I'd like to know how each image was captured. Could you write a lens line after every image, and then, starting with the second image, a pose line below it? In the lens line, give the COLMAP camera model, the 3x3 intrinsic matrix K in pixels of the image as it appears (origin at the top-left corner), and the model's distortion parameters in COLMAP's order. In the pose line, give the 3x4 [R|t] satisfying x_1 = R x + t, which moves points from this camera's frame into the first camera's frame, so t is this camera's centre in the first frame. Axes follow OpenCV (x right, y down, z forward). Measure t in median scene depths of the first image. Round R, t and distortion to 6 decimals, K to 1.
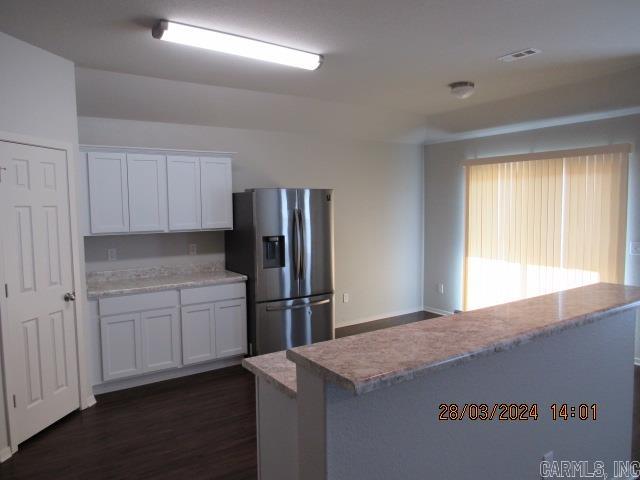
lens RADIAL K [[443.6, 0, 303.1], [0, 443.6, 238.7], [0, 0, 1]] dist [-0.034997, 0.001380]
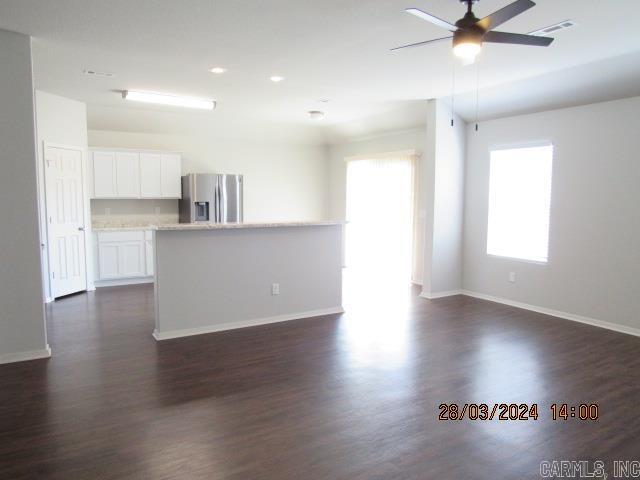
lens RADIAL K [[456.7, 0, 318.2], [0, 456.7, 241.4], [0, 0, 1]] dist [-0.054264, 0.037376]
pose [[0.999628, 0.020073, -0.018439, 0.417529], [-0.019645, 0.999540, 0.023118, 0.096798], [0.018894, -0.022747, 0.999563, -0.737446]]
